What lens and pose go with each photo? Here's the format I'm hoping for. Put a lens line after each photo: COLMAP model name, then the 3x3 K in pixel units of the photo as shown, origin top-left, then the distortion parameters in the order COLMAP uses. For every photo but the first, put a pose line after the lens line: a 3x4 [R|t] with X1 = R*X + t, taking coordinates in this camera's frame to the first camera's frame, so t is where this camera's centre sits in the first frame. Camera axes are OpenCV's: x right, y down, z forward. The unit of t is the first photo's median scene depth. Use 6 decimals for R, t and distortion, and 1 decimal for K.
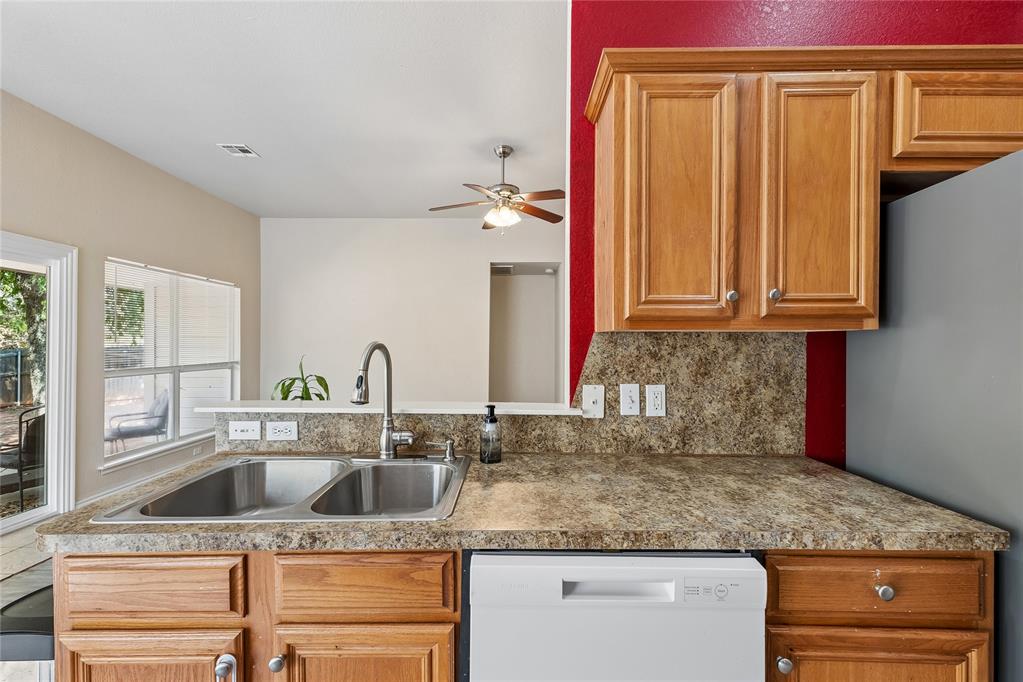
lens RADIAL K [[433.2, 0, 511.4], [0, 433.2, 343.7], [0, 0, 1]] dist [0.003173, 0.001069]
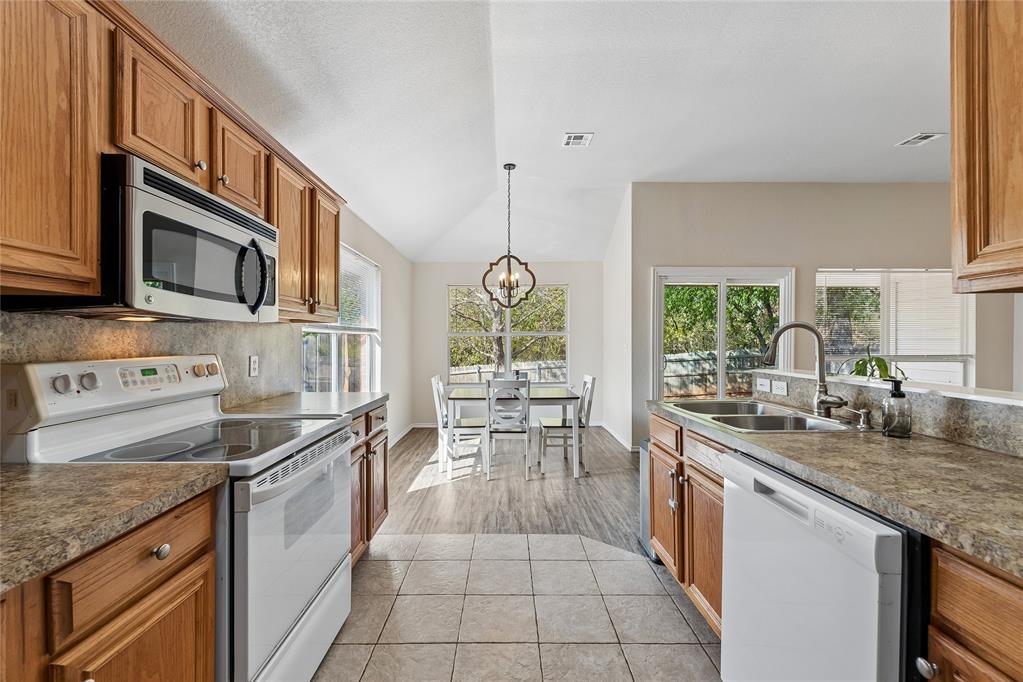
lens RADIAL K [[433.2, 0, 508.6], [0, 433.2, 341.8], [0, 0, 1]] dist [0.003173, 0.001069]
pose [[0.017427, -0.001311, -0.999847, 0.926628], [-0.000140, 0.999999, -0.001313, 0.055427], [0.999848, 0.000162, 0.017427, 0.094281]]
